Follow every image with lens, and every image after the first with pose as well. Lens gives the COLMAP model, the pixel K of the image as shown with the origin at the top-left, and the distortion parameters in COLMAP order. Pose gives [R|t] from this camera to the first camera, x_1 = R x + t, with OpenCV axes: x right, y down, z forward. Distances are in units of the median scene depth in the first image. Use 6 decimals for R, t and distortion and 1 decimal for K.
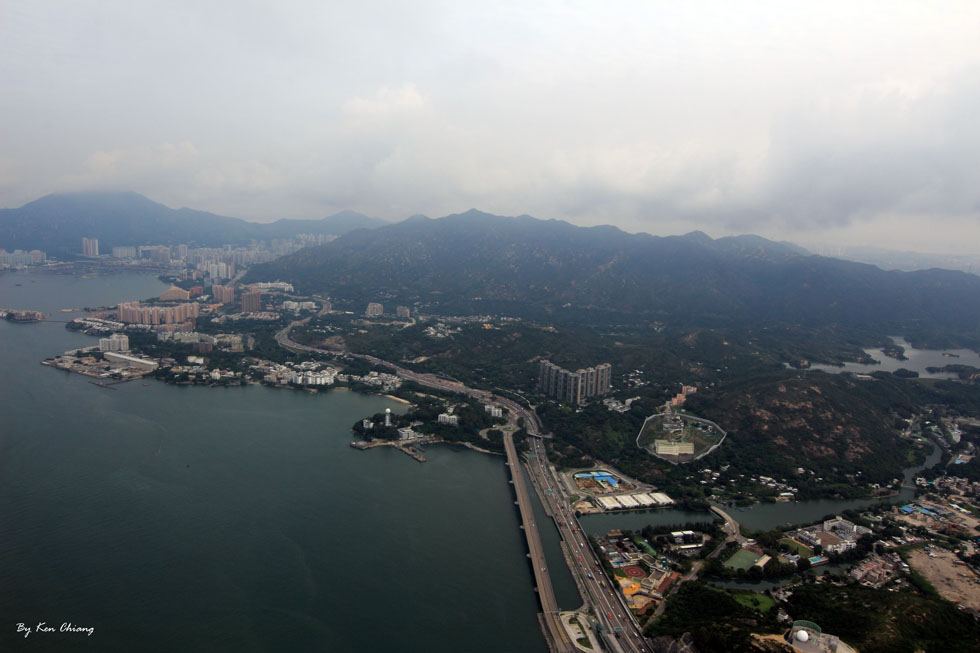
lens RADIAL K [[490.5, 0, 488.1], [0, 490.5, 312.0], [0, 0, 1]] dist [0.000286, -0.001515]
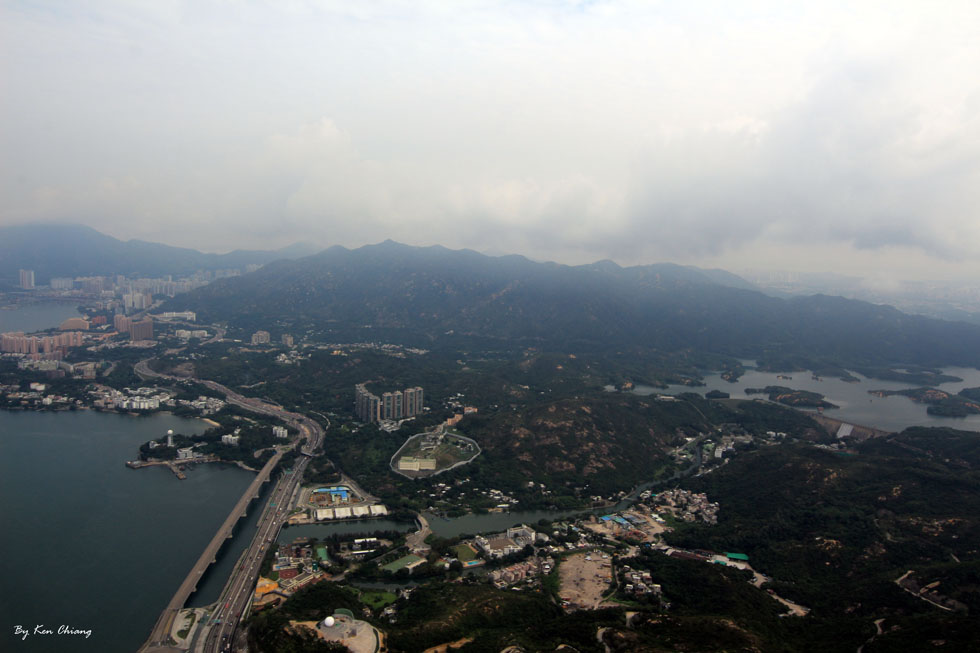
lens RADIAL K [[490.2, 0, 490.0], [0, 490.2, 326.5], [0, 0, 1]] dist [-0.000554, -0.000854]
pose [[0.999963, -0.006392, 0.005781, 0.378723], [0.006549, 0.999599, -0.027562, 0.005057], [-0.005603, 0.027599, 0.999603, -0.056697]]
